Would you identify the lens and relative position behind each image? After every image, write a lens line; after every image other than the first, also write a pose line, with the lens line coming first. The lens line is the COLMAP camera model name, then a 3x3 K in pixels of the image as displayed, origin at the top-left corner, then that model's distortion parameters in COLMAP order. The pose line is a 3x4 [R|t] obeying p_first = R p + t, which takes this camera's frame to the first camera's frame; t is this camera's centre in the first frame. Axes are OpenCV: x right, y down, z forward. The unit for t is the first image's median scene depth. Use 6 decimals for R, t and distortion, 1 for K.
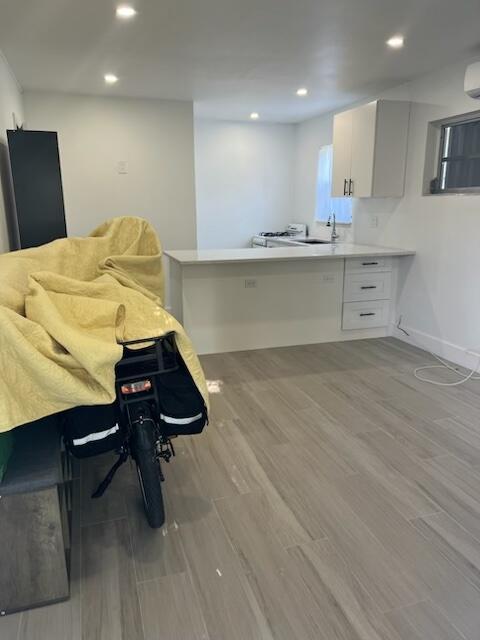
lens RADIAL K [[493.0, 0, 241.8], [0, 493.0, 319.9], [0, 0, 1]] dist [-0.000635, -0.001568]
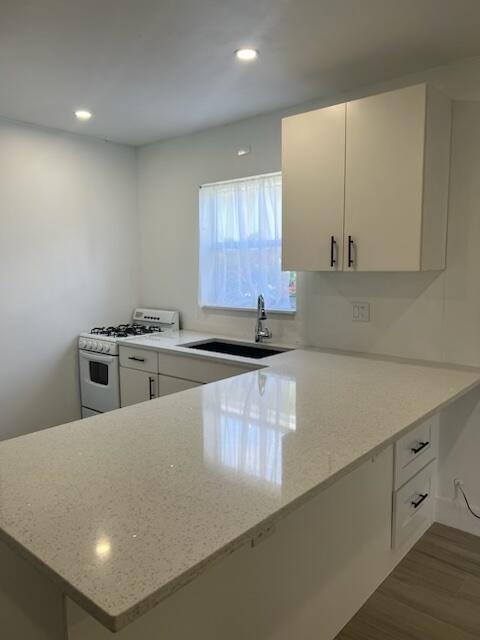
lens RADIAL K [[493.0, 0, 237.5], [0, 493.0, 319.4], [0, 0, 1]] dist [-0.000635, -0.001568]
pose [[0.858468, -0.068642, 0.508252, -0.114969], [0.124049, 0.989368, -0.075907, -0.140983], [-0.497638, 0.128212, 0.857857, 0.502195]]
